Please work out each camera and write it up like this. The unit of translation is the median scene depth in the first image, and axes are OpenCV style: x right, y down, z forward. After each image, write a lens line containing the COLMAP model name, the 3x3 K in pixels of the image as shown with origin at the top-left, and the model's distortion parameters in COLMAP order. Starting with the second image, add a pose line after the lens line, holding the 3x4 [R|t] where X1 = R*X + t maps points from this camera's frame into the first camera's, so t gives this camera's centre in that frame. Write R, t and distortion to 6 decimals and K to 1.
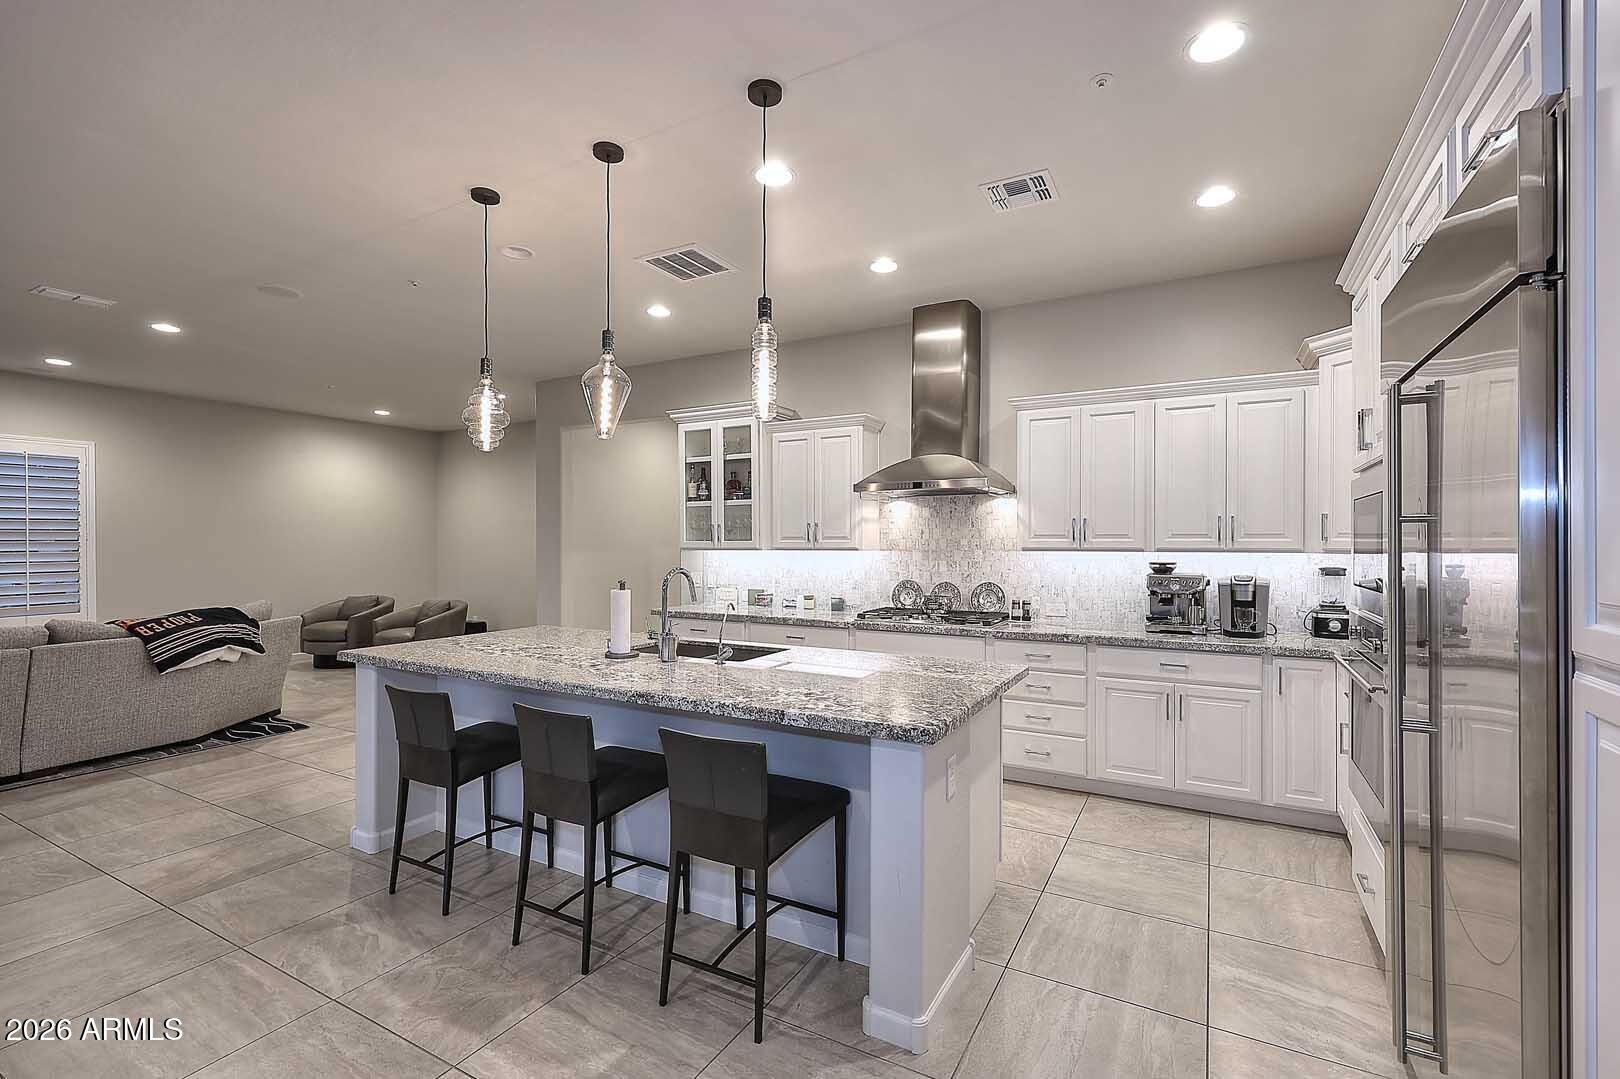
lens RADIAL K [[713.6, 0, 813.2], [0, 713.6, 543.0], [0, 0, 1]] dist [0.006256, -0.000719]
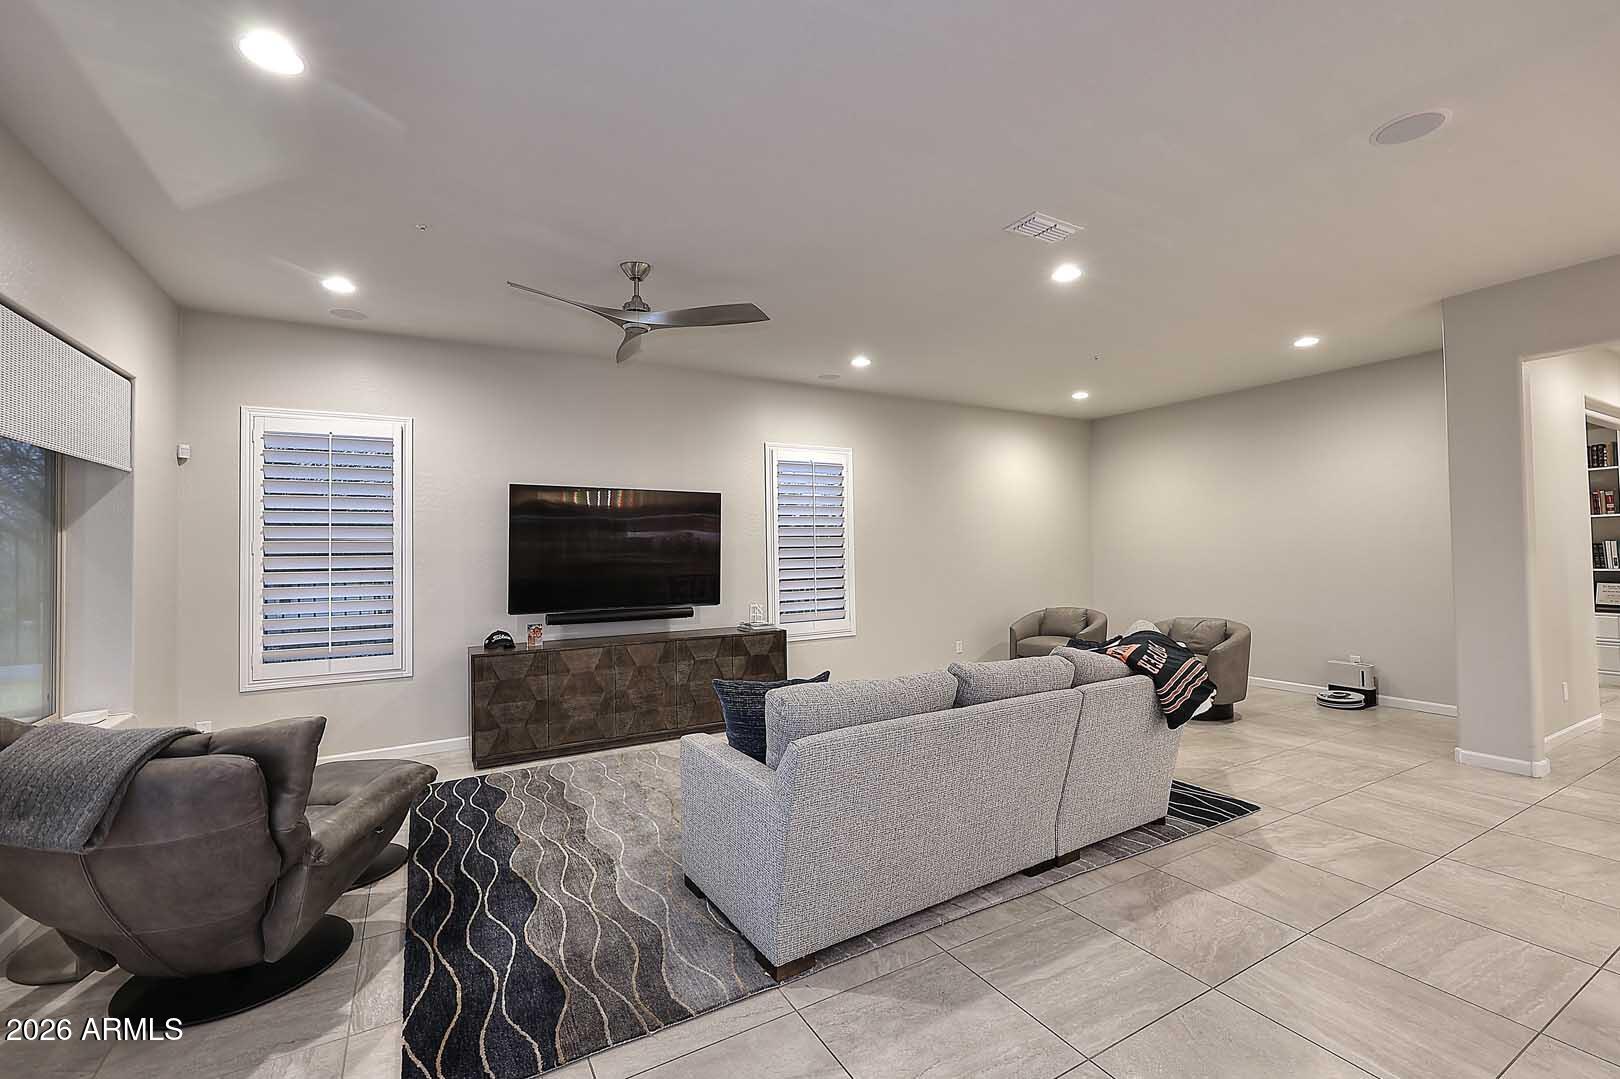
lens RADIAL K [[683.8, 0, 813.1], [0, 683.8, 544.4], [0, 0, 1]] dist [0.000904, 0.001218]
pose [[0.861273, -0.013147, -0.507973, -0.997330], [0.011058, 0.999913, -0.007131, 0.000252], [0.508023, 0.000524, 0.861344, 0.274854]]
